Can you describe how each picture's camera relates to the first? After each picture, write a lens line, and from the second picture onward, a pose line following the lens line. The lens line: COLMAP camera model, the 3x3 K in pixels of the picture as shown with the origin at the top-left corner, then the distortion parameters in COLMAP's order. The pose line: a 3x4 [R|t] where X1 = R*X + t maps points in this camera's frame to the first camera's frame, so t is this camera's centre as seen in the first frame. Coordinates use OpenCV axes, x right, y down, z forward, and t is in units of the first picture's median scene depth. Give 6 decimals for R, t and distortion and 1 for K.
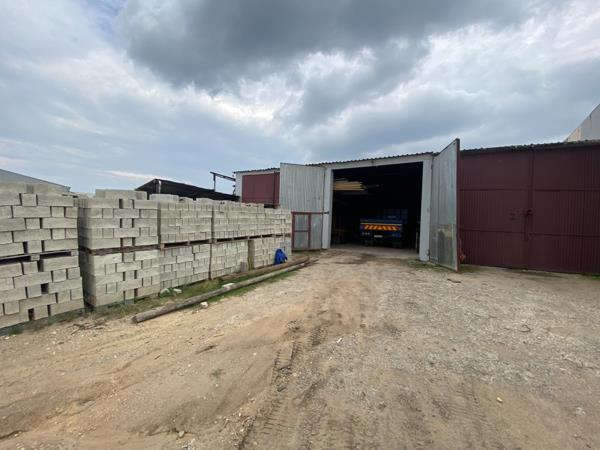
lens RADIAL K [[251.1, 0, 299.8], [0, 251.1, 217.2], [0, 0, 1]] dist [0.012732, -0.014679]
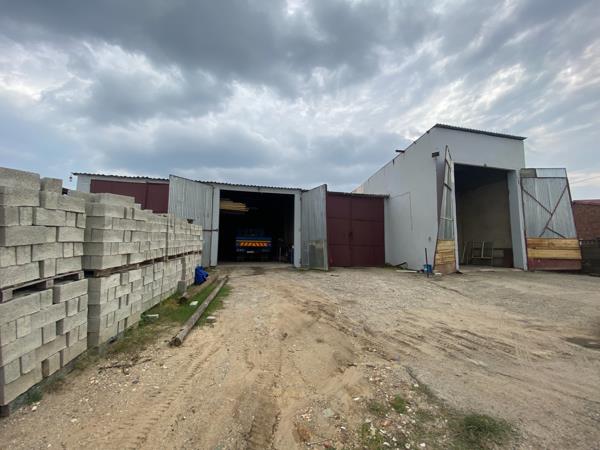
lens RADIAL K [[251.1, 0, 299.8], [0, 251.1, 217.2], [0, 0, 1]] dist [0.012732, -0.014679]
pose [[0.725526, 0.058184, 0.685730, -0.523927], [-0.003071, 0.996683, -0.081318, 0.016558], [-0.688187, 0.056892, 0.723299, 0.006855]]
